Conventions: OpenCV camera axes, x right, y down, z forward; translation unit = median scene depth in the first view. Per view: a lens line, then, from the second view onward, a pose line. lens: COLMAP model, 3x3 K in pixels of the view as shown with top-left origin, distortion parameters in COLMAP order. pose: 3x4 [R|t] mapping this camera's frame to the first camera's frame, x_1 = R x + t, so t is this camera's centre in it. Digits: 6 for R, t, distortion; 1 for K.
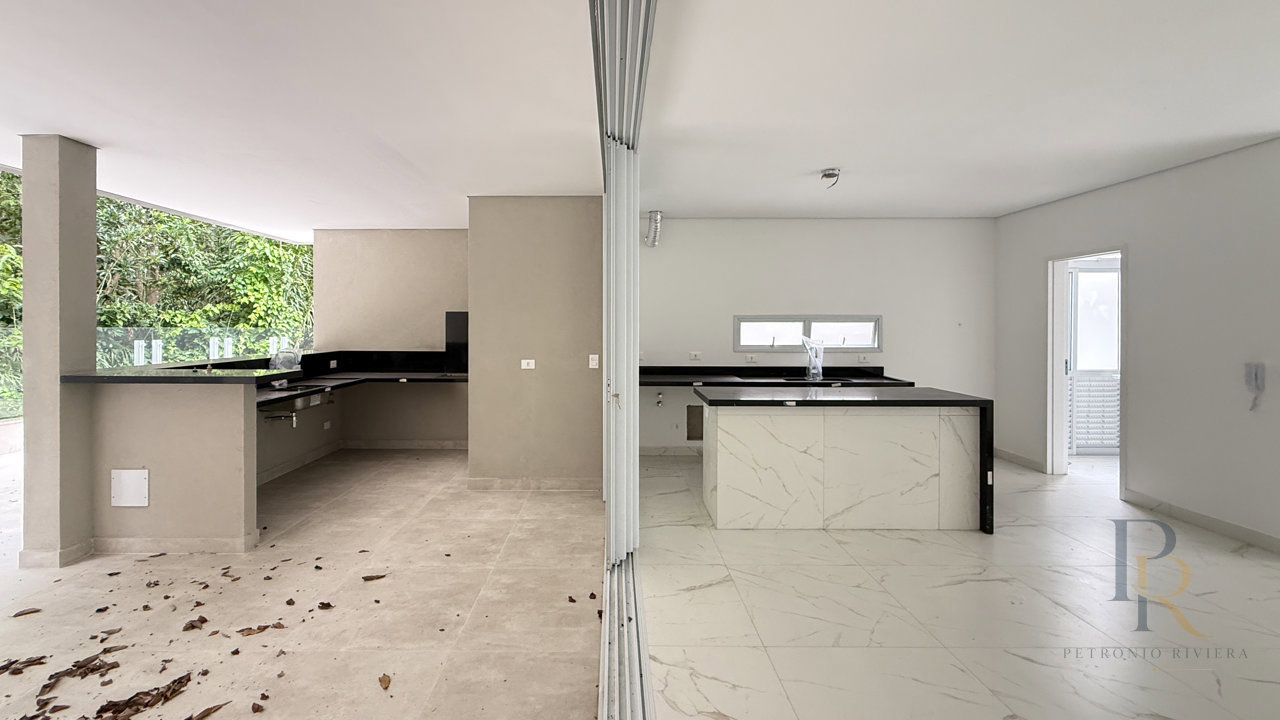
lens RADIAL K [[511.6, 0, 635.1], [0, 511.6, 327.1], [0, 0, 1]] dist [0.002734, 0.000637]
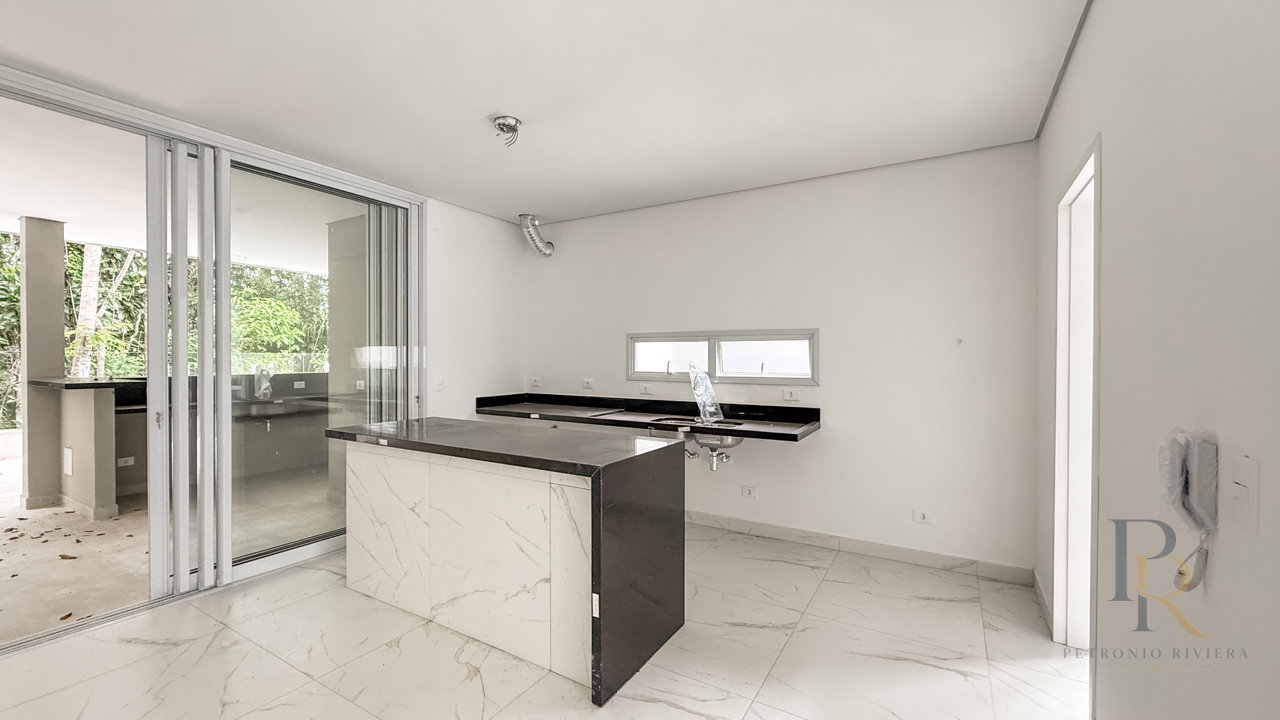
lens RADIAL K [[511.6, 0, 631.5], [0, 511.6, 363.4], [0, 0, 1]] dist [0.002734, 0.000637]
pose [[0.862016, 0.007509, -0.506825, 0.865925], [-0.002767, 0.999945, 0.010109, 0.021456], [0.506873, -0.007311, 0.861990, 0.464810]]
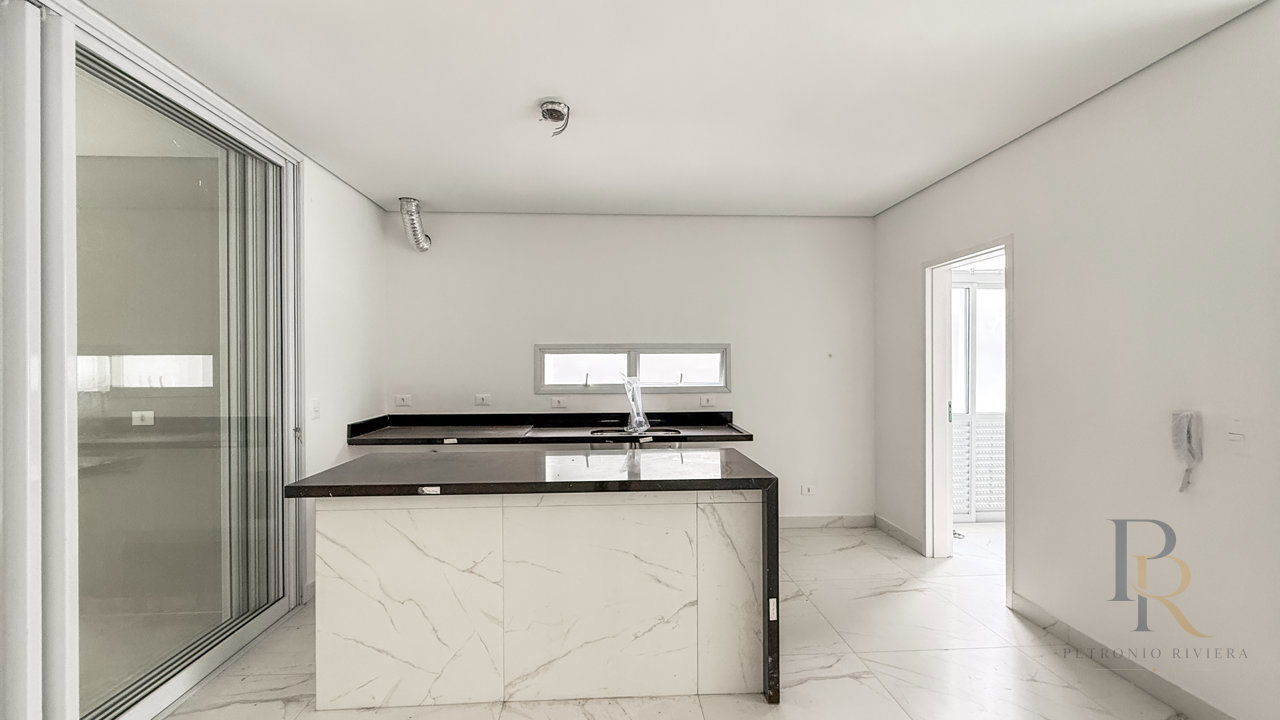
lens RADIAL K [[511.6, 0, 641.5], [0, 511.6, 364.2], [0, 0, 1]] dist [0.002734, 0.000637]
pose [[0.998048, -0.005430, 0.062218, 0.434857], [0.005420, 0.999985, 0.000338, 0.008562], [-0.062219, 0.000000, 0.998063, 0.360317]]
